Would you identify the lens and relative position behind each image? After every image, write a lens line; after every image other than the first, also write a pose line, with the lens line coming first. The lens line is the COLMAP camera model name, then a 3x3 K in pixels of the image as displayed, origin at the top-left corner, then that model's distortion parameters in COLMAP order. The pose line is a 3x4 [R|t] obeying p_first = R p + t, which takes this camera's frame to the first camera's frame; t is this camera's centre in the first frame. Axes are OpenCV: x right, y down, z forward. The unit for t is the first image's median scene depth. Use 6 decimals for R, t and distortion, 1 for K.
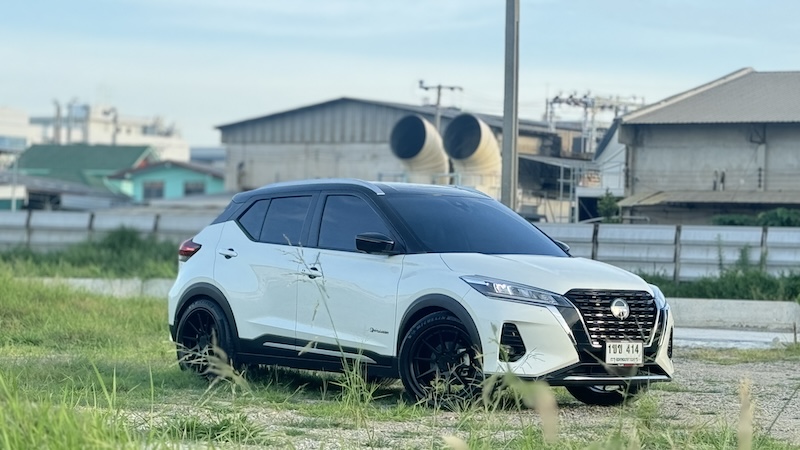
lens RADIAL K [[2703.8, 0, 400.1], [0, 2703.8, 225.0], [0, 0, 1]] dist [-0.102756, 0.000000]
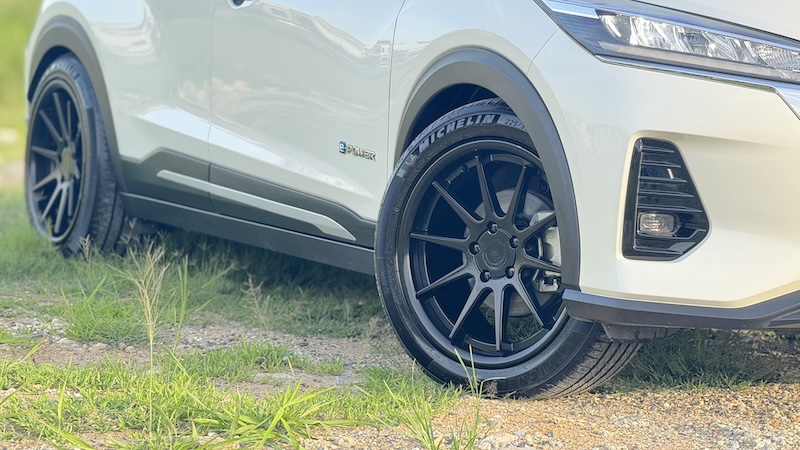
lens RADIAL K [[3038.1, 0, 400.4], [0, 3038.1, 224.8], [0, 0, 1]] dist [0.109234, 0.000000]
pose [[0.971868, 0.021036, -0.234586, 0.094430], [-0.001428, 0.996511, 0.083445, 0.015877], [0.235523, -0.080762, 0.968507, 0.630439]]
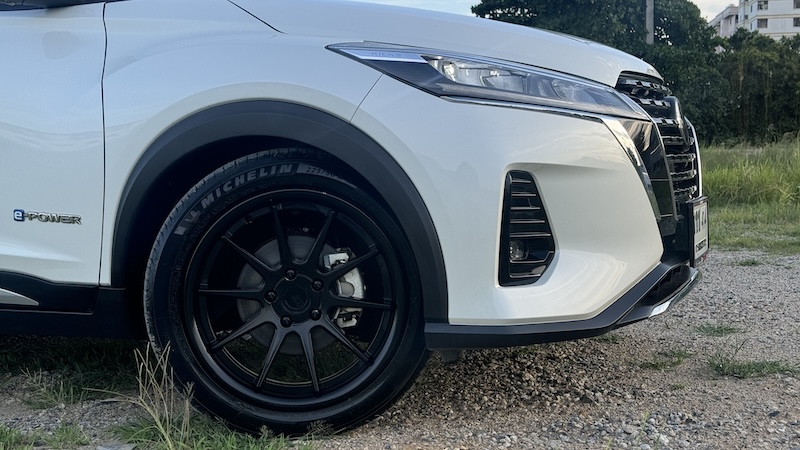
lens RADIAL K [[1136.8, 0, 400.0], [0, 1136.8, 224.7], [0, 0, 1]] dist [0.002455, 0.000000]
pose [[0.859291, -0.074816, 0.505985, -0.045356], [0.034258, 0.995441, 0.089011, 0.029044], [-0.510338, -0.059152, 0.857937, 0.868649]]
